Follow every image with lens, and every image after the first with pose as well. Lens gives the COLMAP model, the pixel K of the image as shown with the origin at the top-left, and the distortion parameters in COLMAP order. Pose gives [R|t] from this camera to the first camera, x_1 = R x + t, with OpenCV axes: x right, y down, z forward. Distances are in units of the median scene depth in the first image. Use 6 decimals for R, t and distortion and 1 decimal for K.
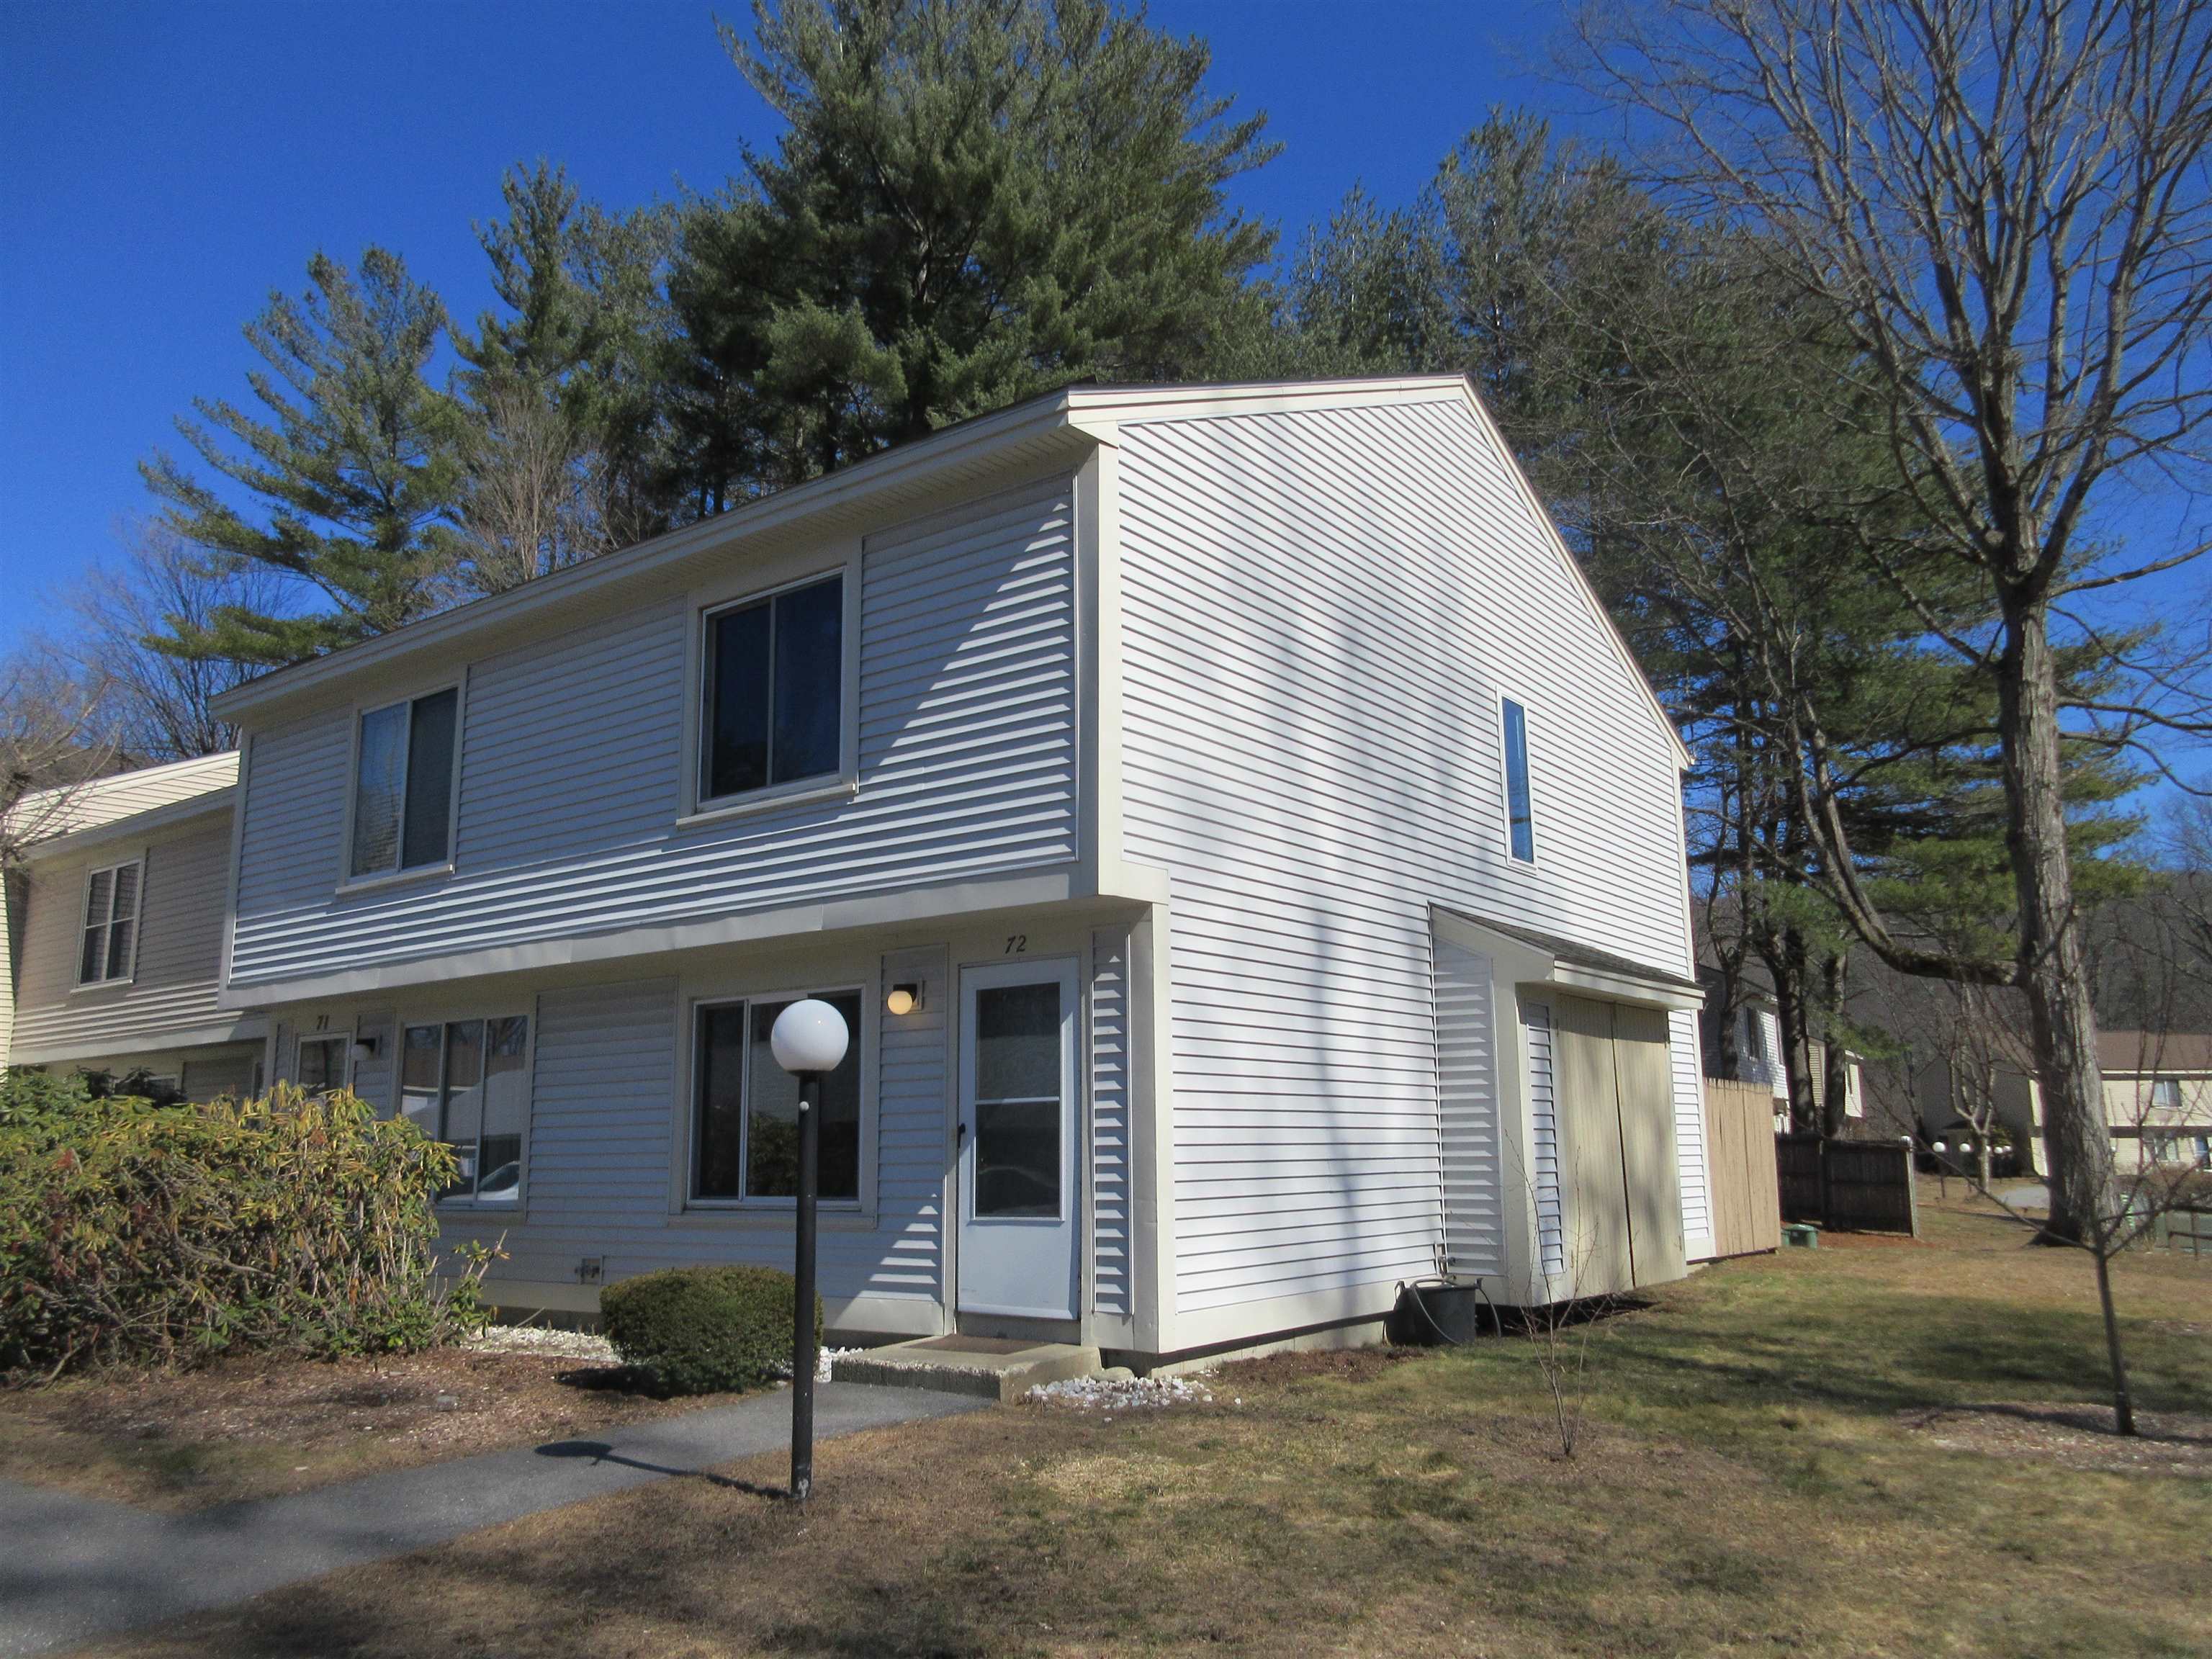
lens RADIAL K [[1610.5, 0, 1174.1], [0, 1610.5, 820.5], [0, 0, 1]] dist [-0.036673, 0.002436]
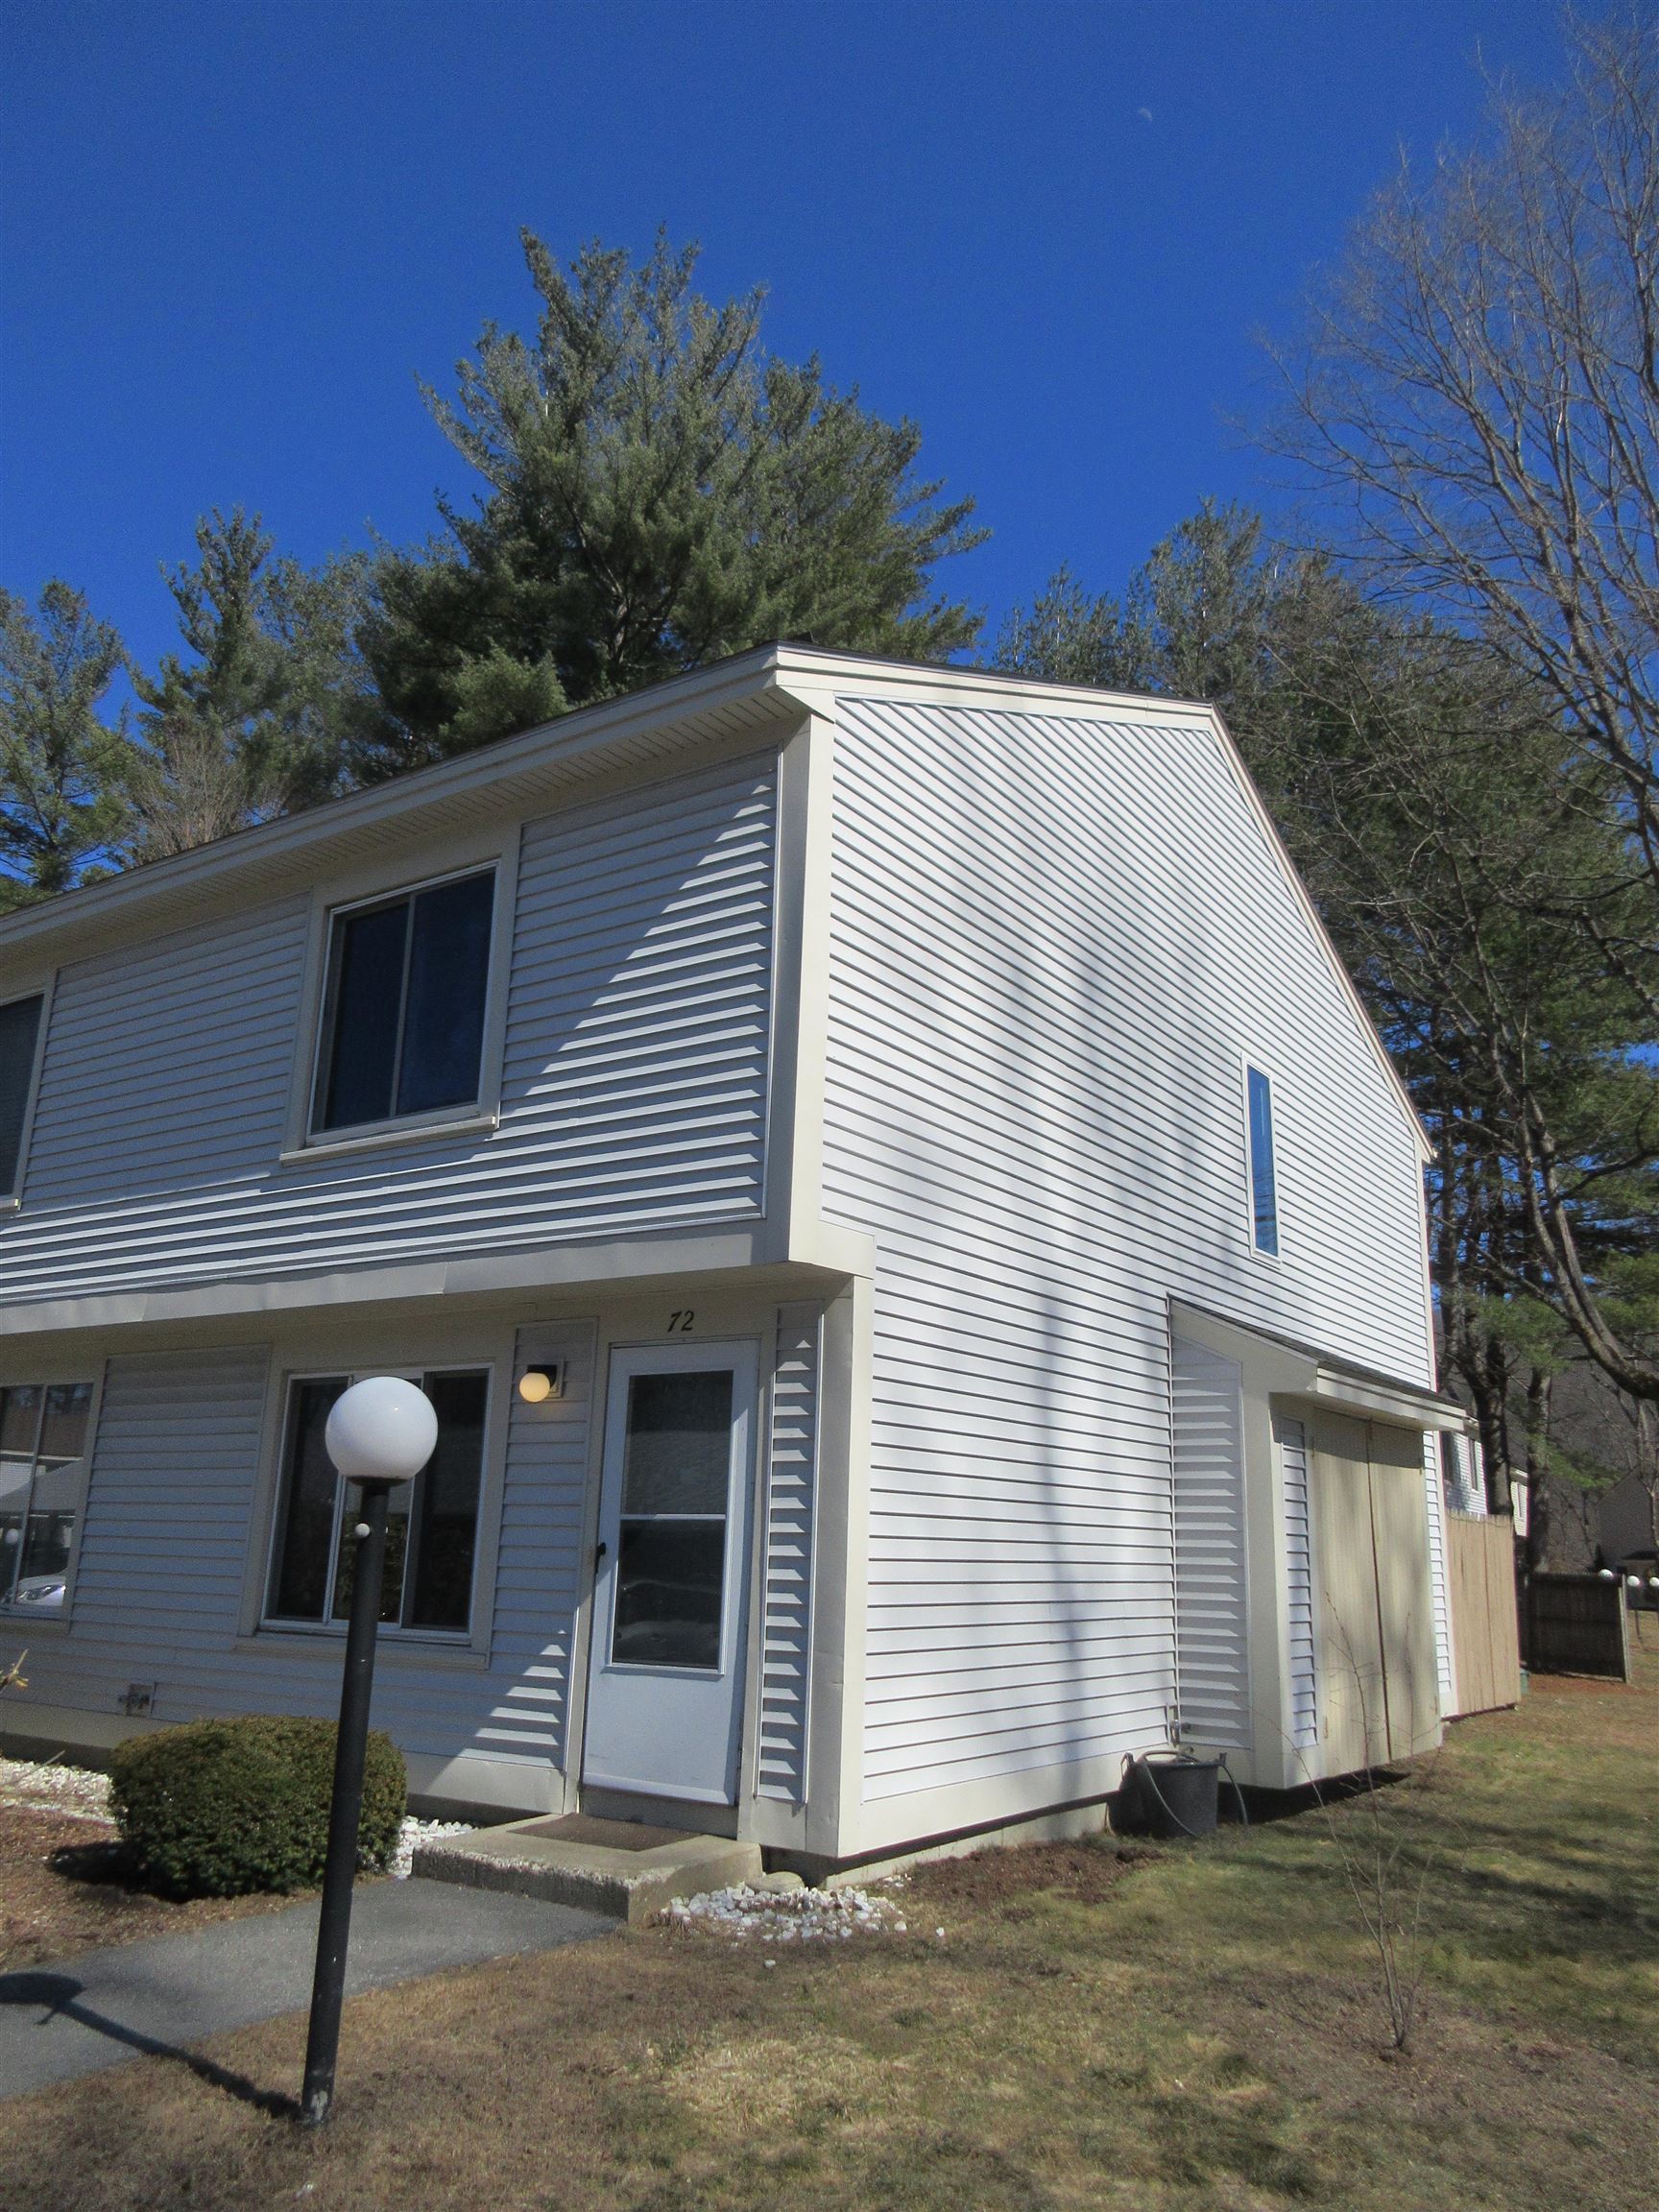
lens RADIAL K [[1600.3, 0, 881.6], [0, 1600.3, 1115.2], [0, 0, 1]] dist [0.008061, -0.061746]
pose [[0.998813, 0.044463, 0.019908, -0.015121], [-0.043170, 0.997188, -0.061265, 0.015930], [-0.022576, 0.060332, 0.997923, 0.158399]]
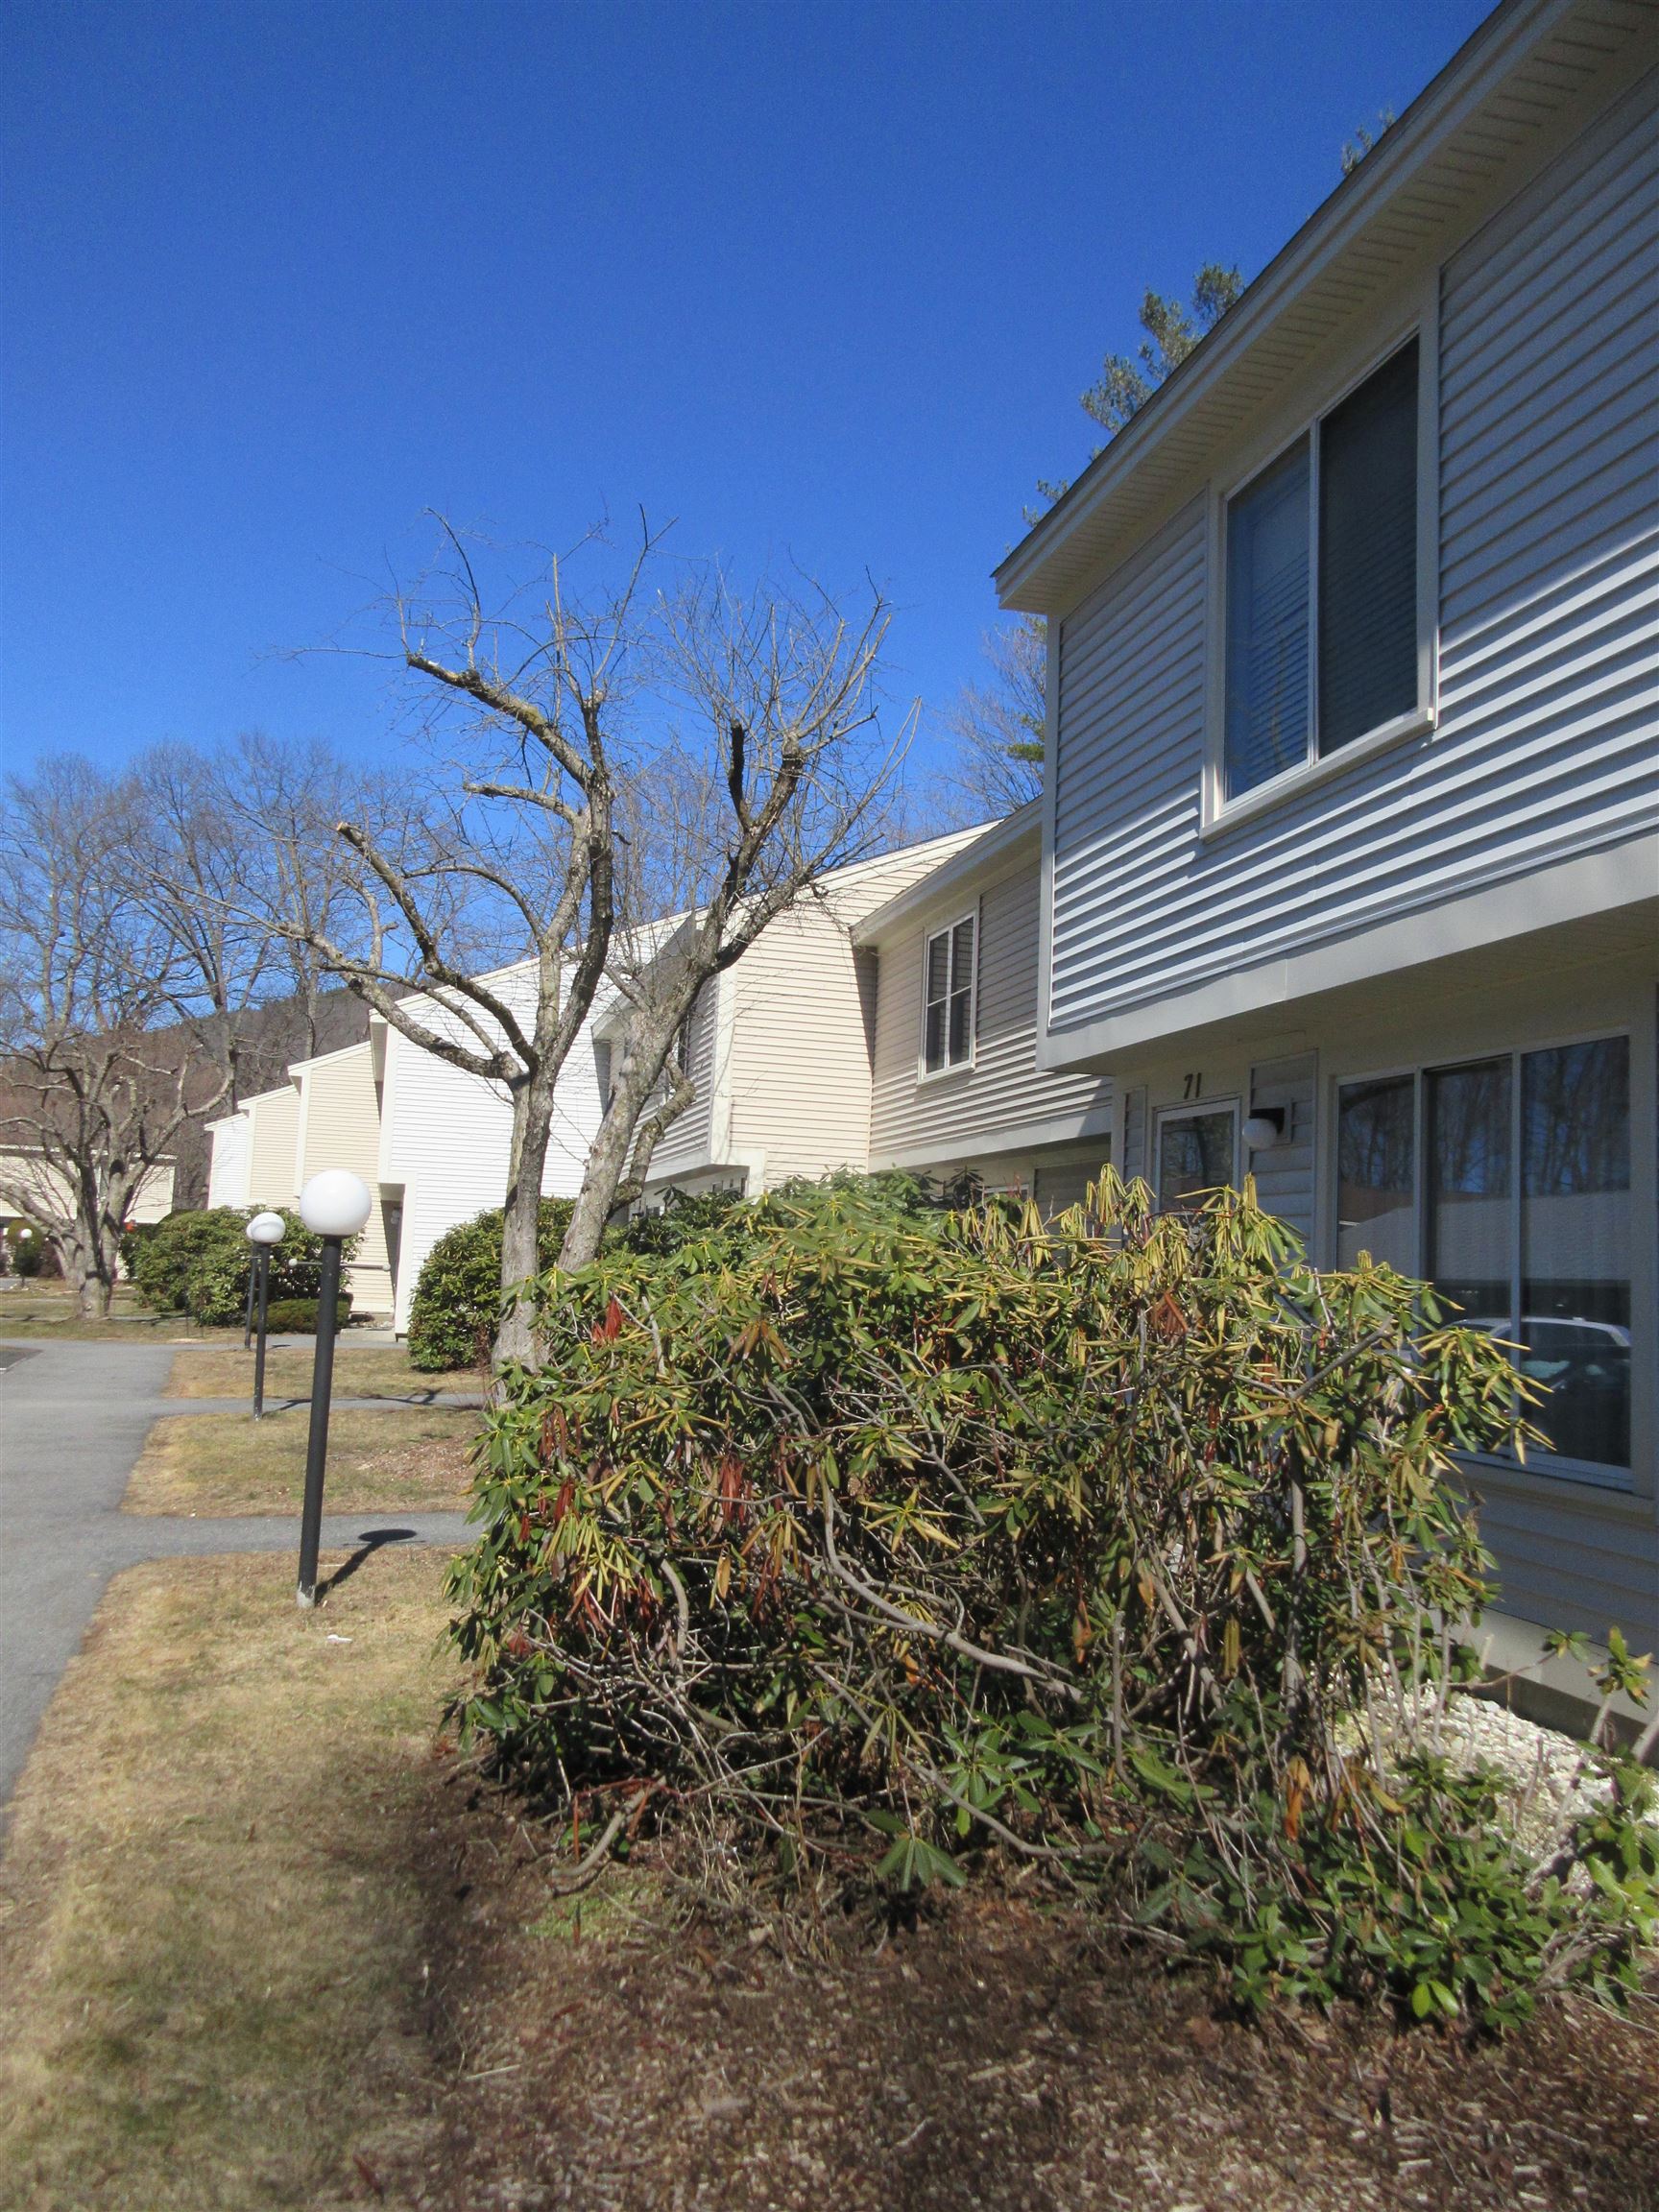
lens RADIAL K [[1631.0, 0, 829.5], [0, 1631.0, 1106.0], [0, 0, 1]] dist [0.008643, -0.002137]
pose [[0.755338, -0.008672, -0.655278, -0.305267], [0.070428, 0.995196, 0.068011, 0.105421], [0.651540, -0.097521, 0.752320, 0.580895]]
